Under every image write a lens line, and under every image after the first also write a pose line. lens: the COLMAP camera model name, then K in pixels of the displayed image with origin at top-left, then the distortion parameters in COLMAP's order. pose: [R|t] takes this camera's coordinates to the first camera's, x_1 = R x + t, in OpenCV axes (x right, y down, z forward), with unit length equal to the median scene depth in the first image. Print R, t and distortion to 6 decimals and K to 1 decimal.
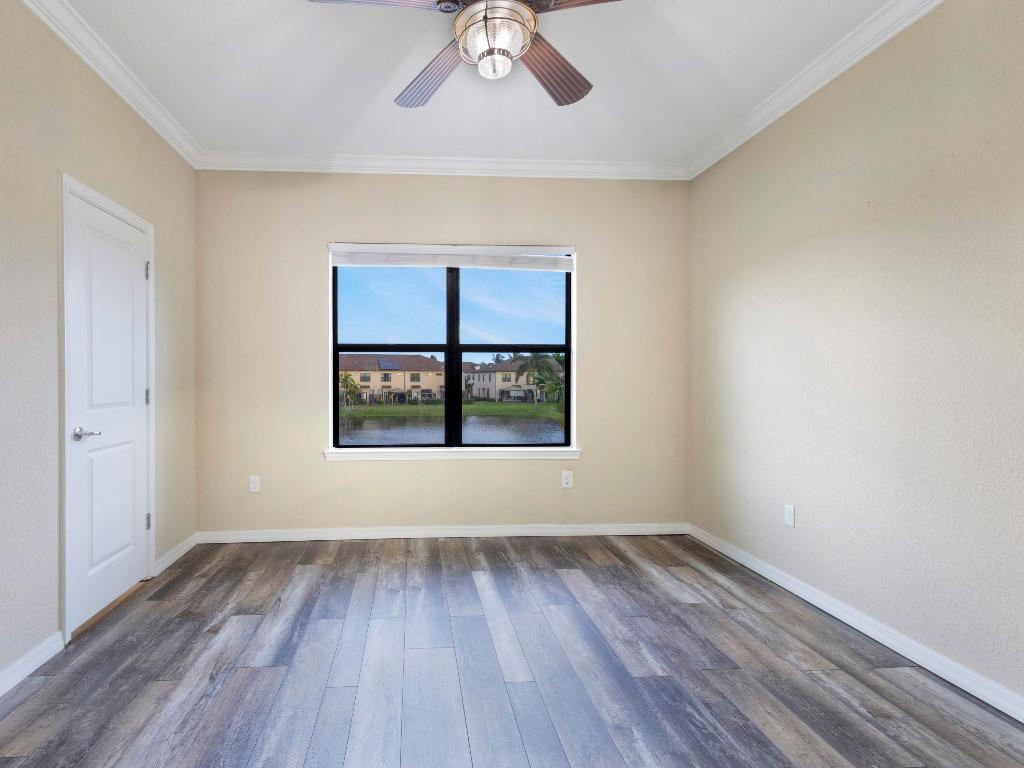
lens RADIAL K [[580.2, 0, 445.1], [0, 580.2, 383.7], [0, 0, 1]] dist [0.005282, -0.002841]
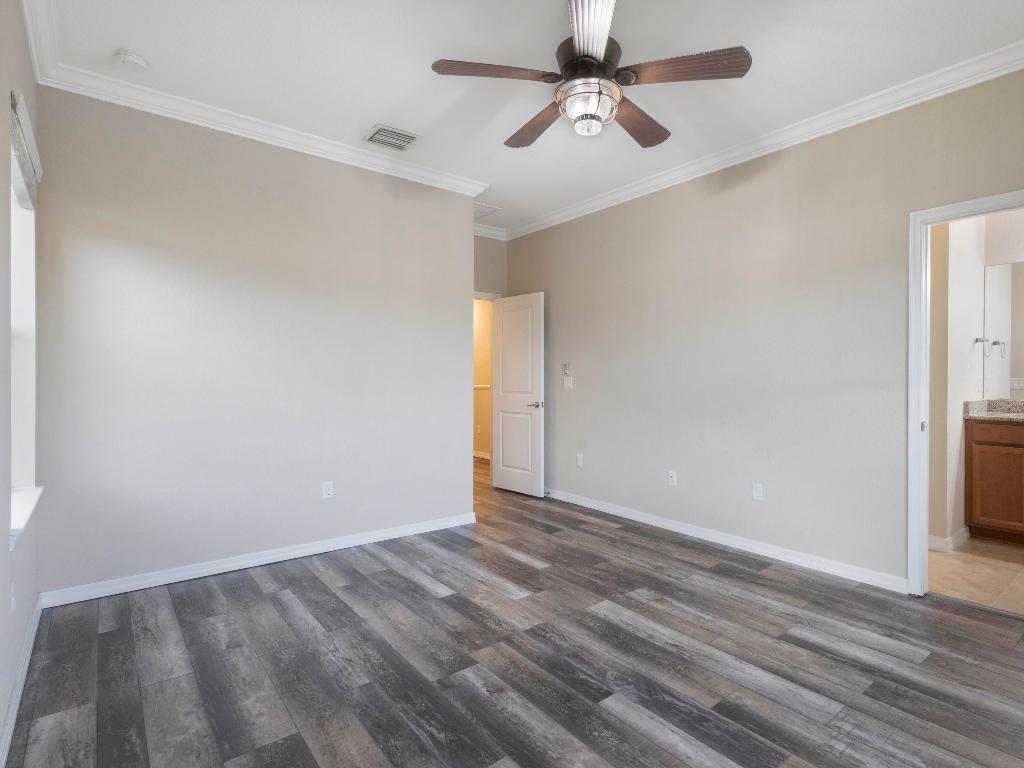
lens RADIAL K [[562.2, 0, 512.0], [0, 562.2, 384.0], [0, 0, 1]] dist [-0.004923, -0.002399]
pose [[-0.862258, 0.004998, -0.506445, 0.461133], [-0.005998, 0.999780, 0.020077, -0.010675], [0.506434, 0.020349, -0.862038, 1.082575]]
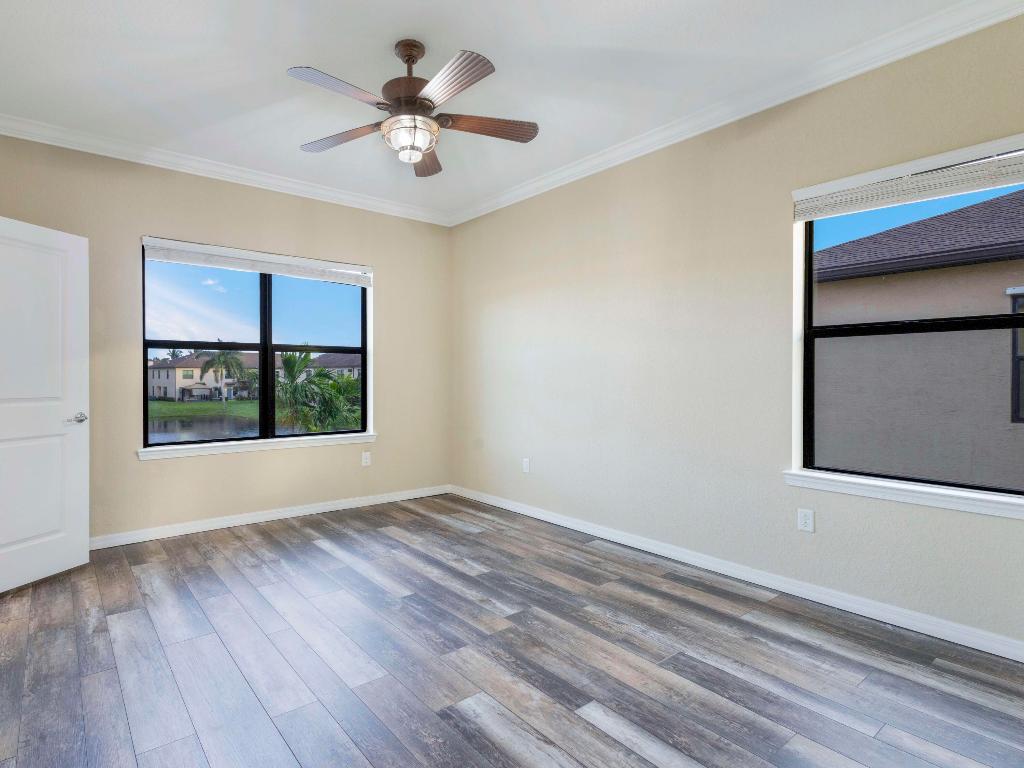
lens RADIAL K [[562.2, 0, 512.0], [0, 562.2, 384.0], [0, 0, 1]] dist [-0.004923, -0.002399]
pose [[0.794386, -0.008636, 0.607353, -0.305291], [0.004946, 0.999958, 0.007749, 0.000859], [-0.607394, -0.003152, 0.794395, -0.133500]]
